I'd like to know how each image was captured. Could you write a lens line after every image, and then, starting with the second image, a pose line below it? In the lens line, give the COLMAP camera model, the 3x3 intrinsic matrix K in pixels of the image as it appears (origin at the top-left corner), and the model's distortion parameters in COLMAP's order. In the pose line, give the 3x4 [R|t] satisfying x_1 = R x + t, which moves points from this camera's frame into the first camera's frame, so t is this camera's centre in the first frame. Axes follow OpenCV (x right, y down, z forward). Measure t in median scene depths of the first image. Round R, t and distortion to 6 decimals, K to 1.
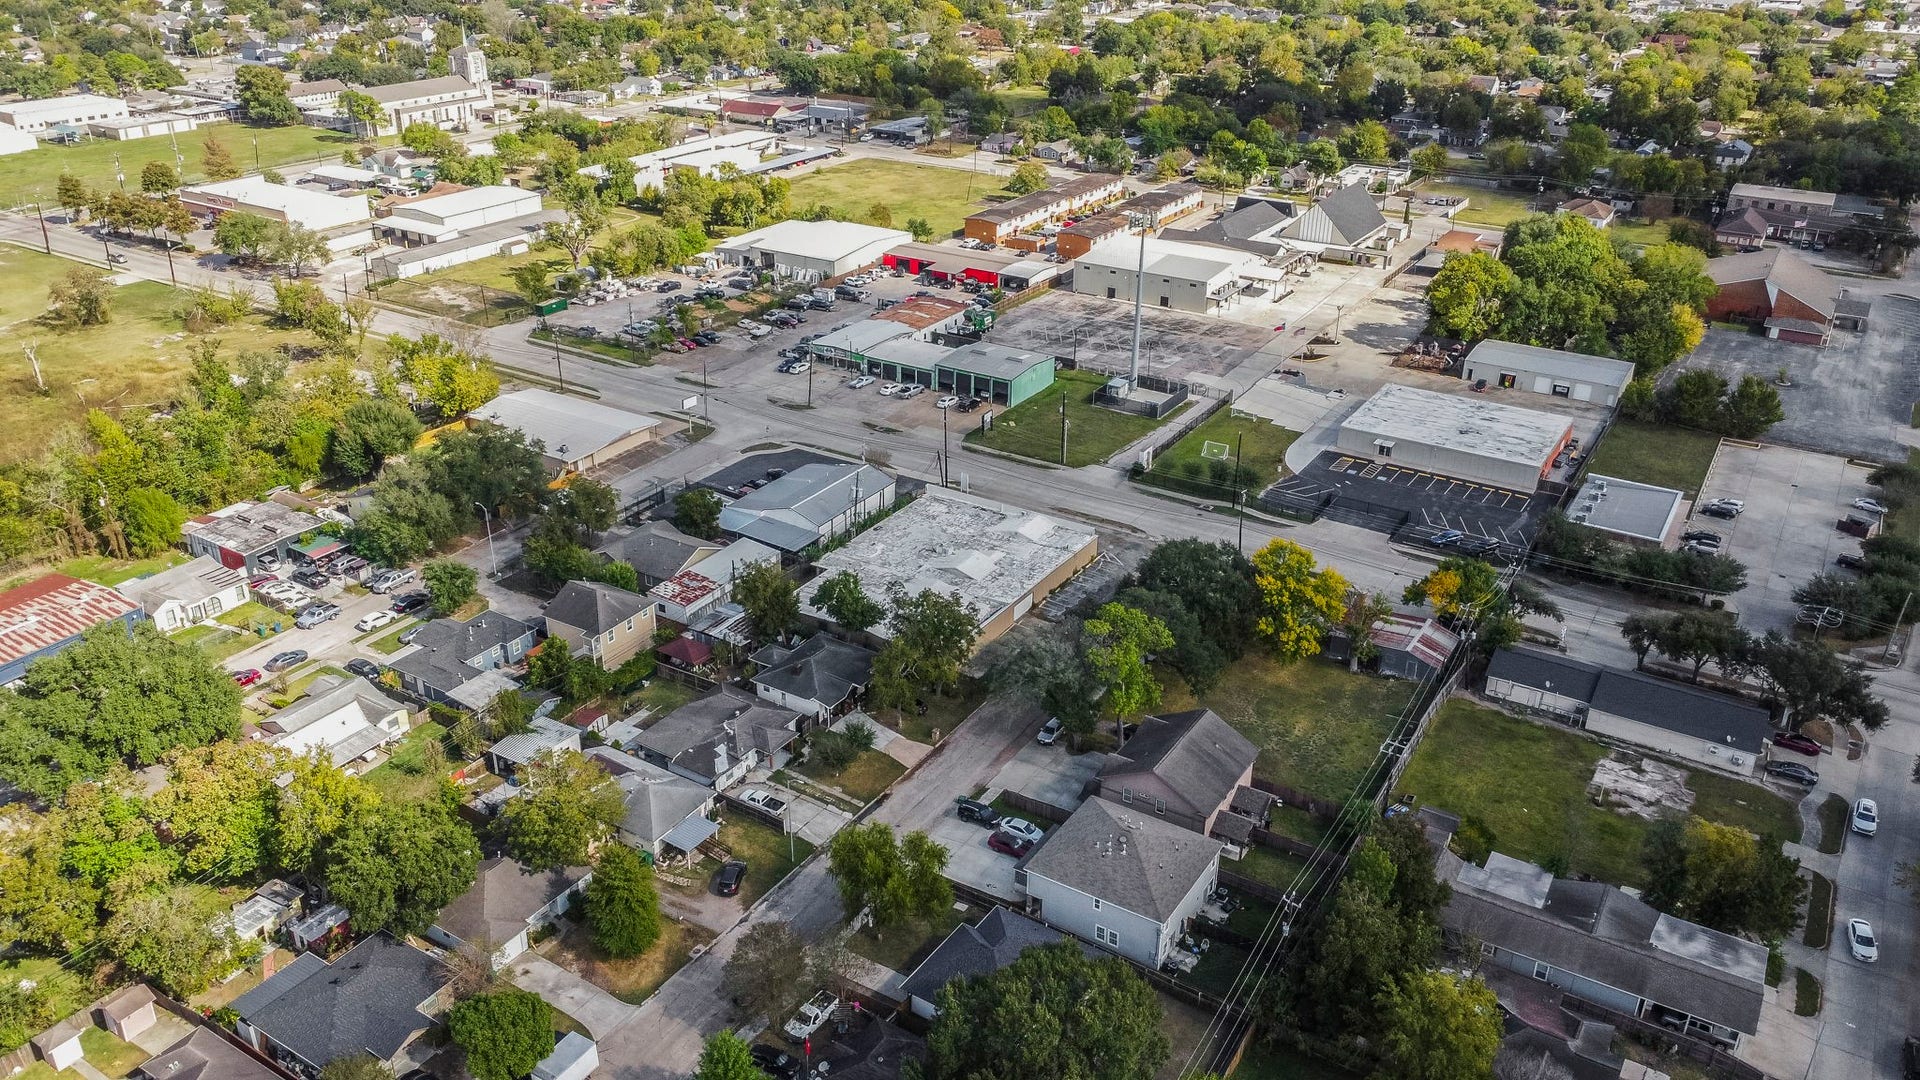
lens RADIAL K [[1438.1, 0, 964.4], [0, 1438.1, 539.2], [0, 0, 1]] dist [0.003623, -0.009046]
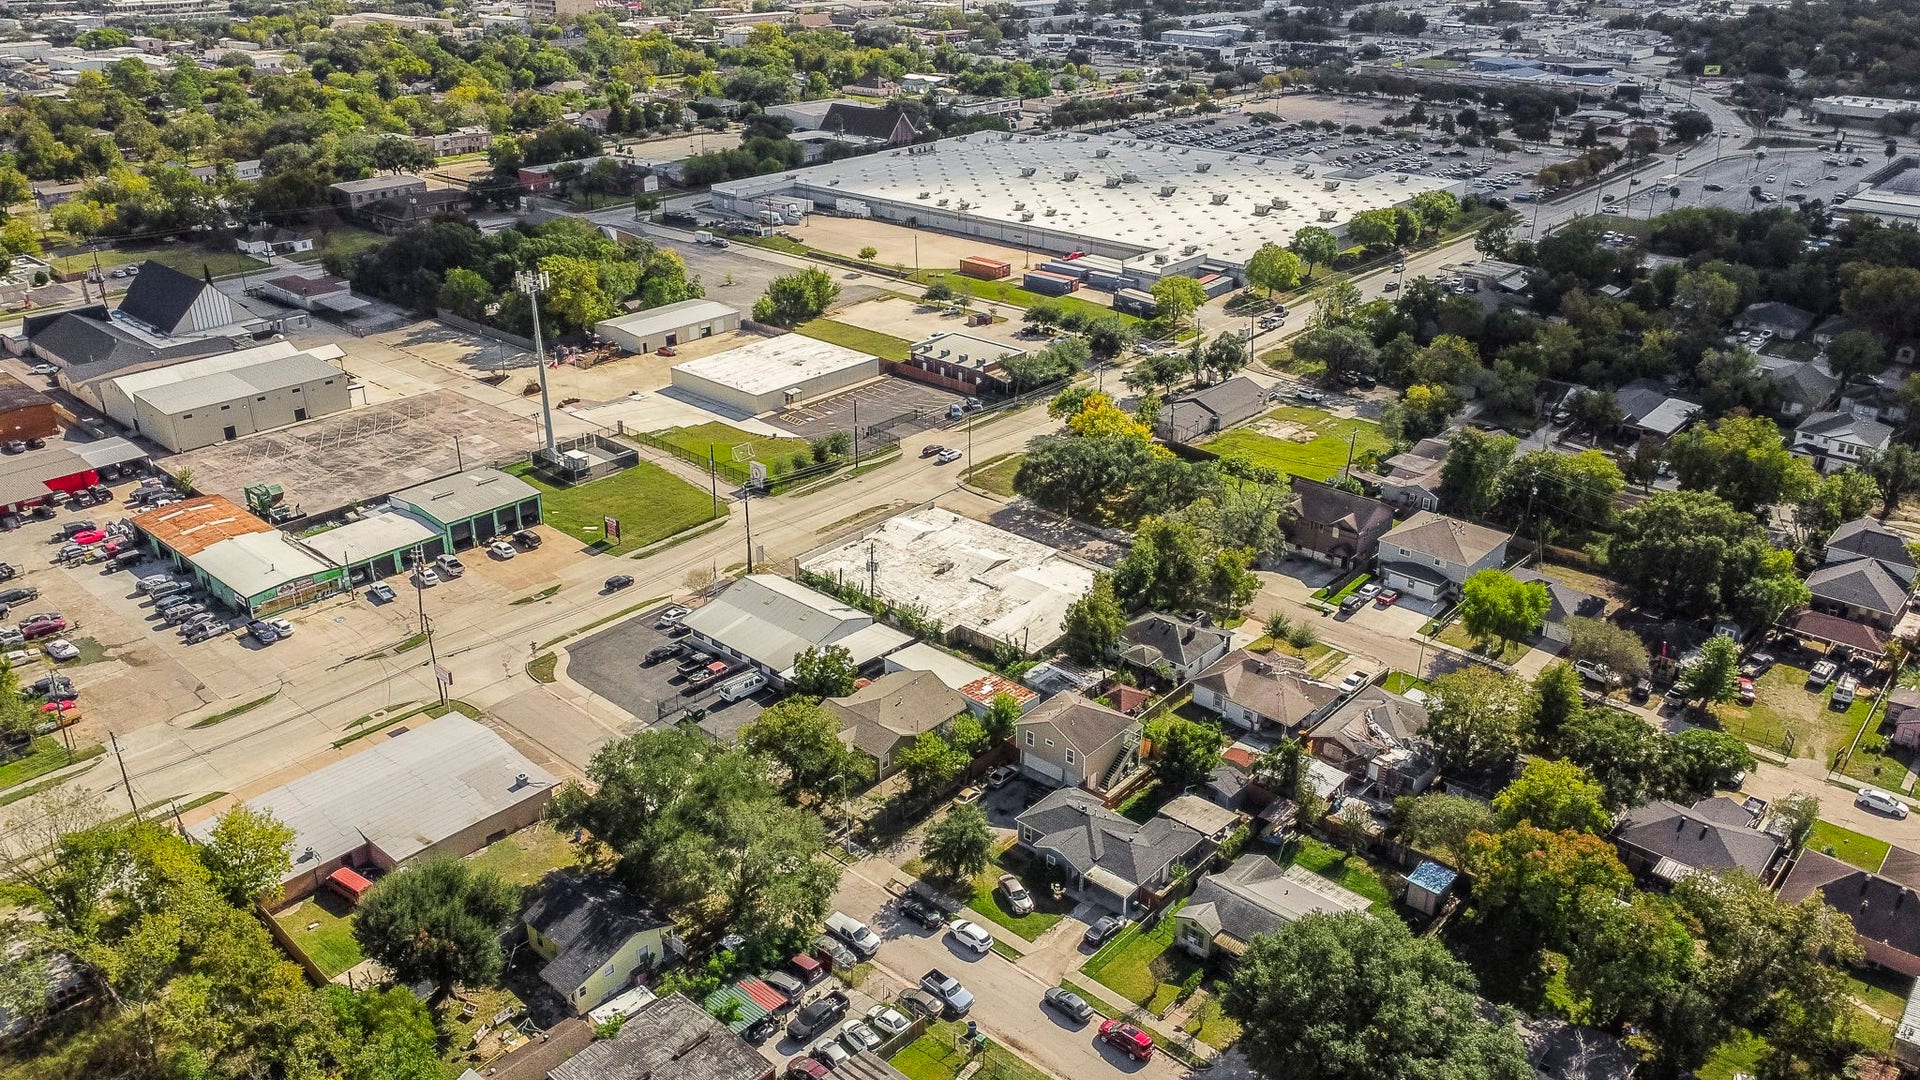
lens RADIAL K [[1438.1, 0, 961.3], [0, 1438.1, 543.0], [0, 0, 1]] dist [0.003623, -0.009046]
pose [[0.170092, -0.418017, 0.892374, -0.721843], [0.421743, 0.849323, 0.317464, -0.257011], [-0.890619, 0.322354, 0.320758, 0.511448]]
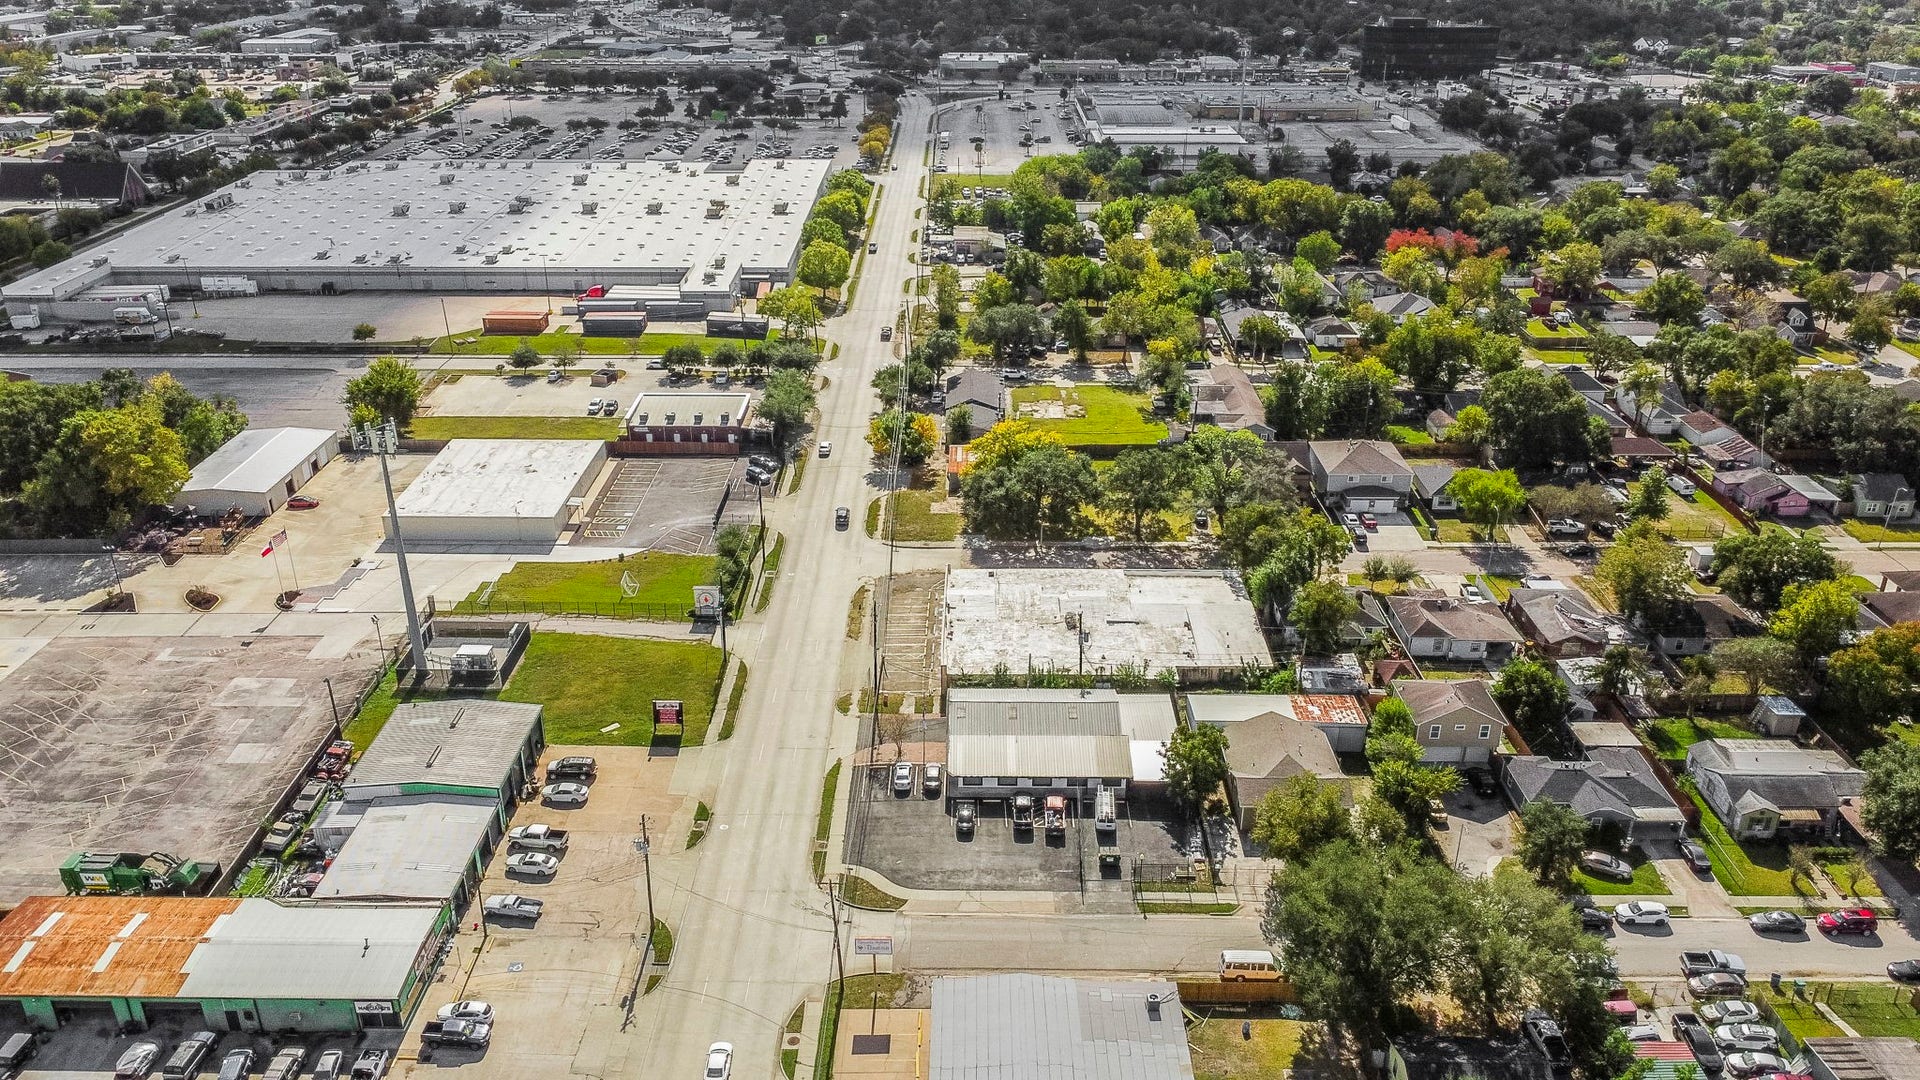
lens RADIAL K [[1438.1, 0, 952.0], [0, 1438.1, 538.0], [0, 0, 1]] dist [0.003623, -0.009046]
pose [[-0.518591, -0.366434, 0.772521, -0.534337], [0.362184, 0.724301, 0.586695, -0.479617], [-0.774523, 0.584049, -0.242900, 0.983632]]
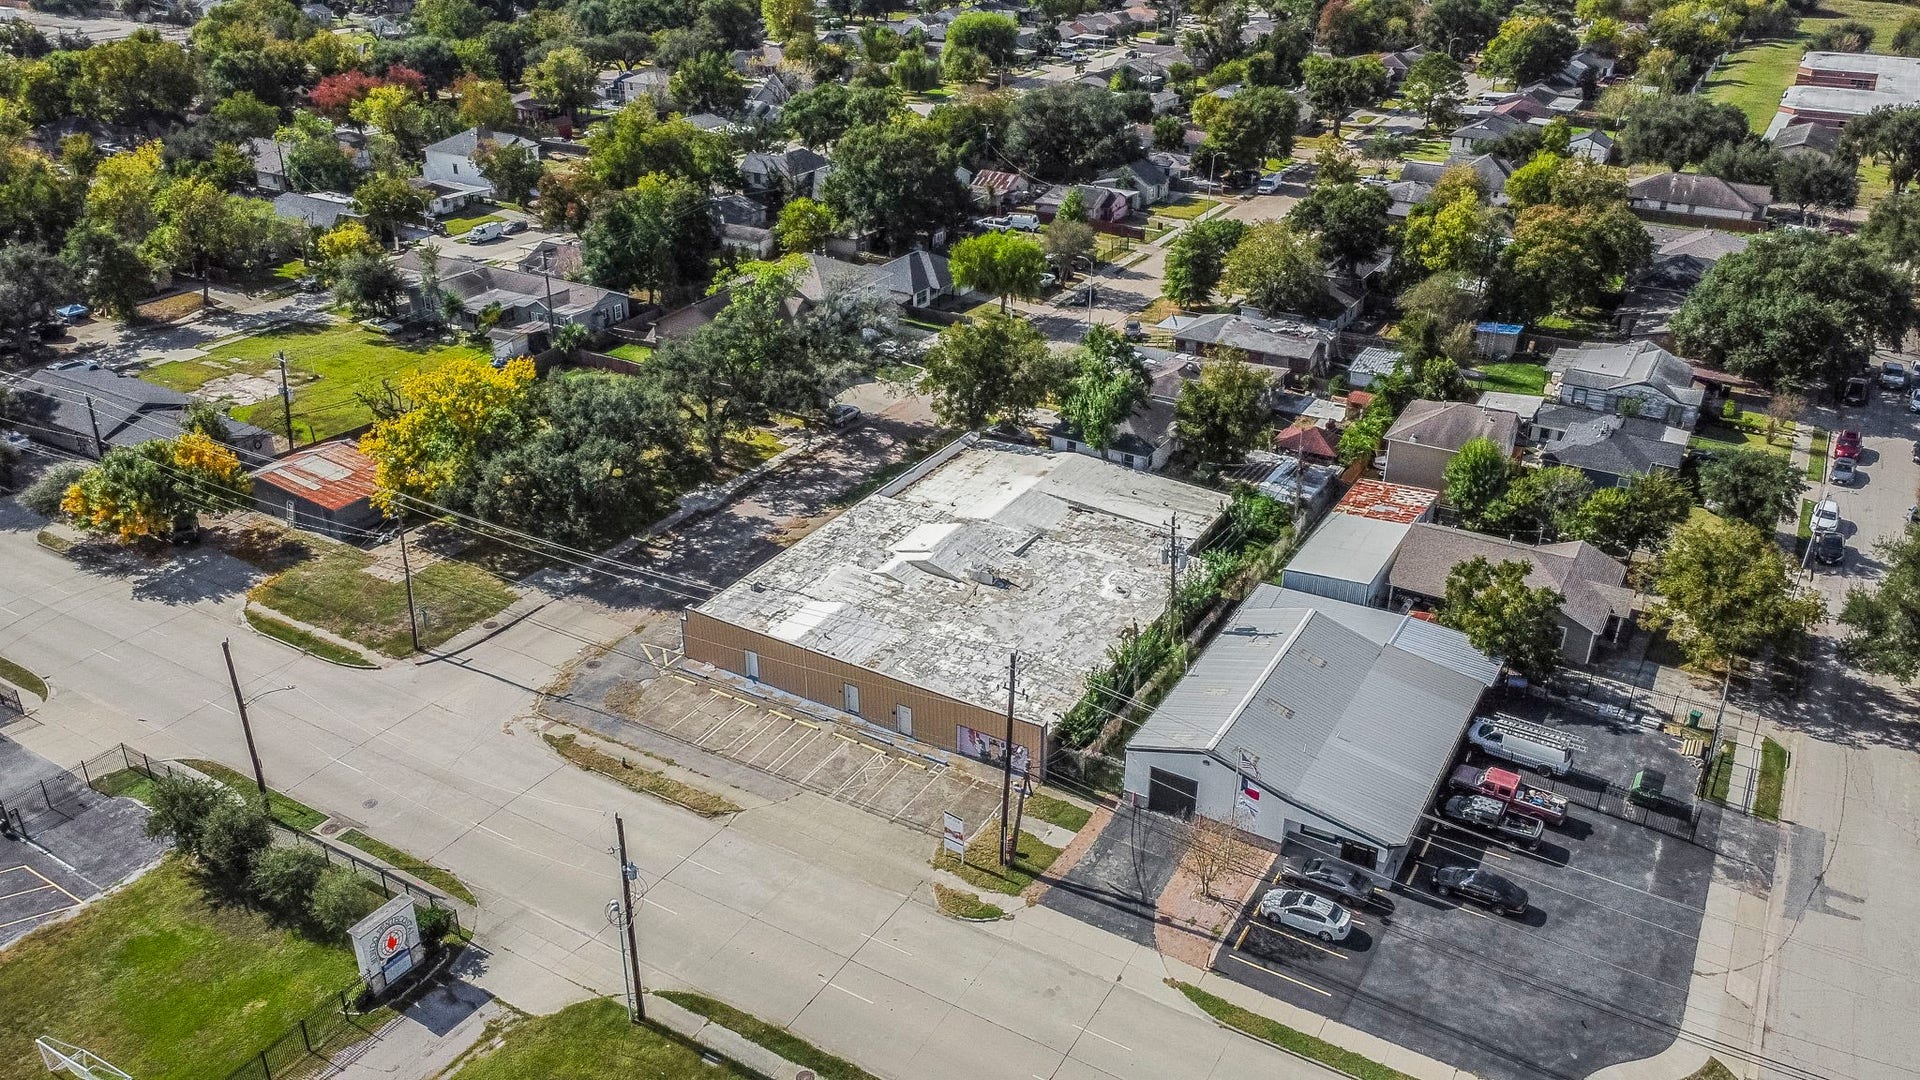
lens RADIAL K [[1438.1, 0, 953.5], [0, 1438.1, 552.4], [0, 0, 1]] dist [0.003623, -0.009046]
pose [[-0.999749, -0.002453, -0.022274, 0.007845], [-0.019154, 0.609426, 0.792612, -0.333076], [0.011630, 0.792839, -0.609320, 1.033624]]
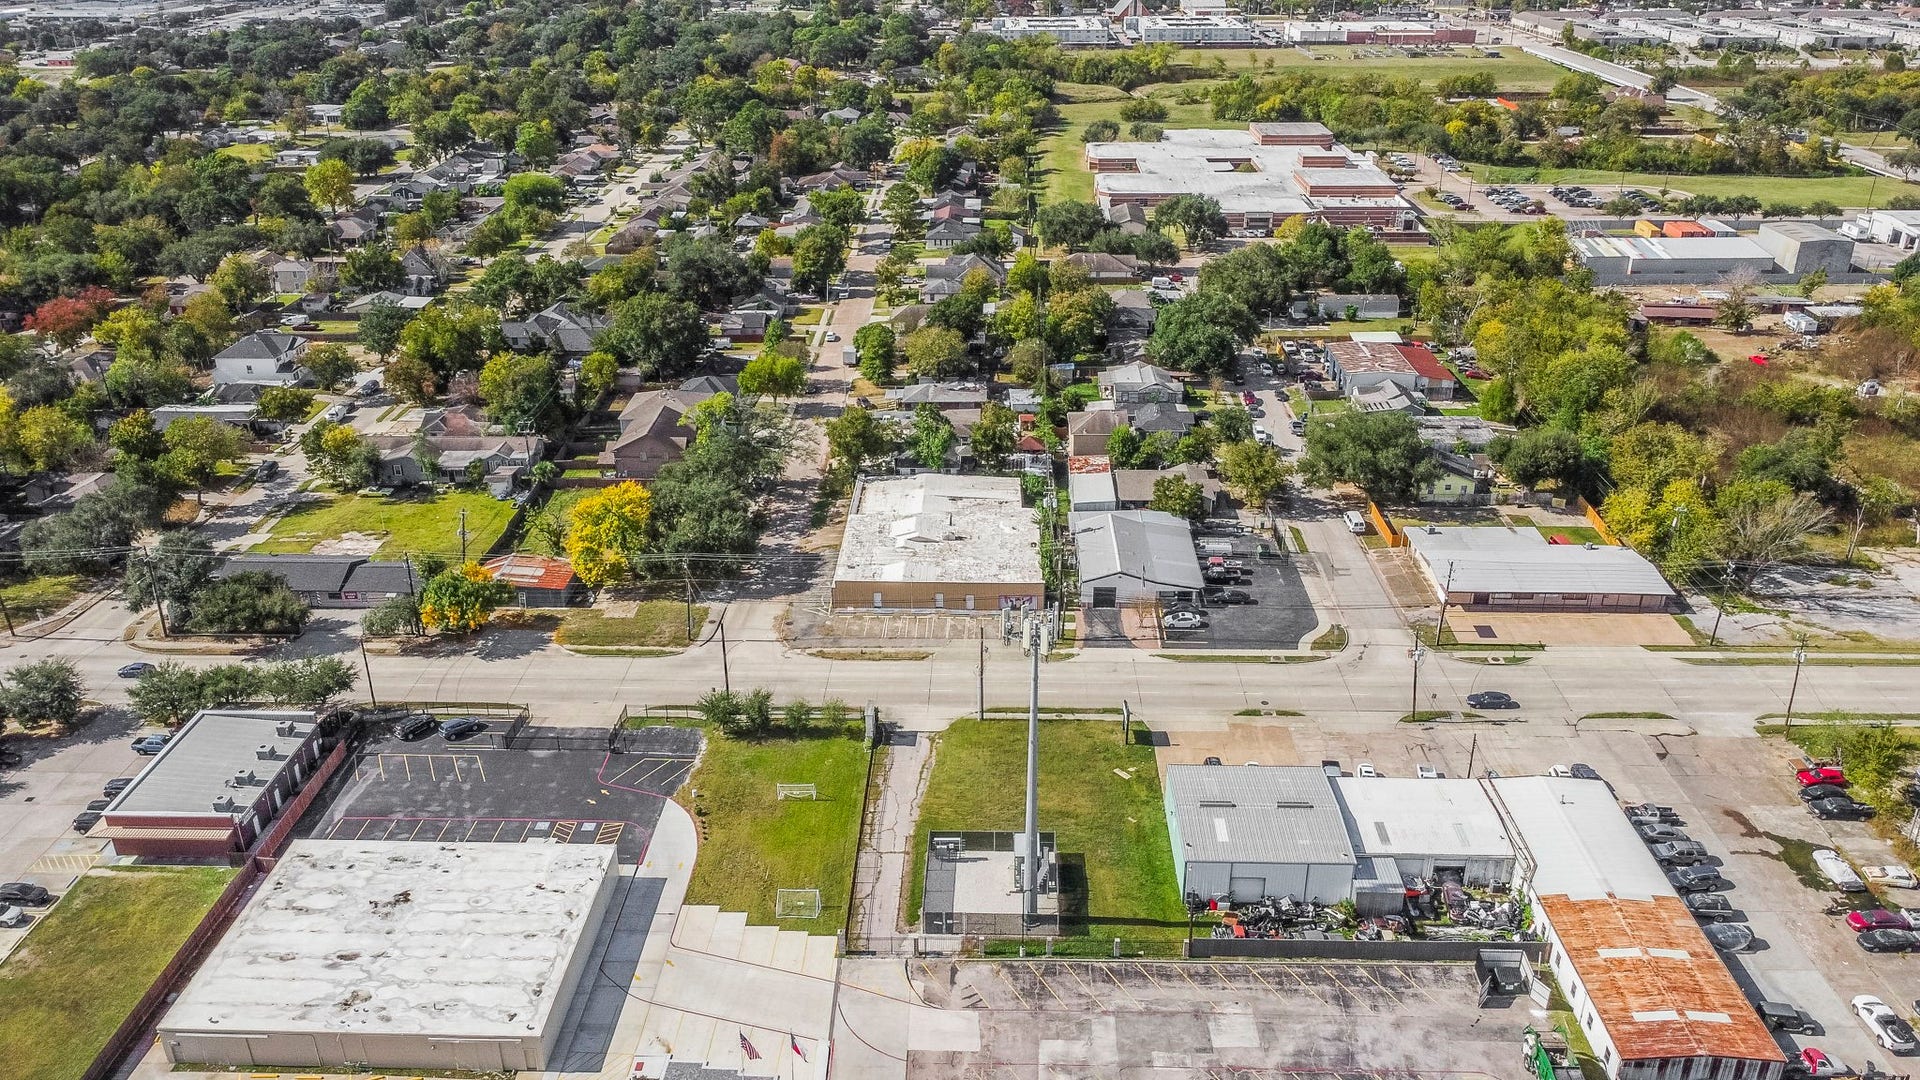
lens RADIAL K [[1438.1, 0, 955.4], [0, 1438.1, 539.0], [0, 0, 1]] dist [0.003623, -0.009046]
pose [[-0.864790, 0.206952, -0.457503, 0.366342], [-0.216938, 0.667715, 0.712106, -0.585289], [0.452853, 0.715072, -0.532538, 1.226515]]
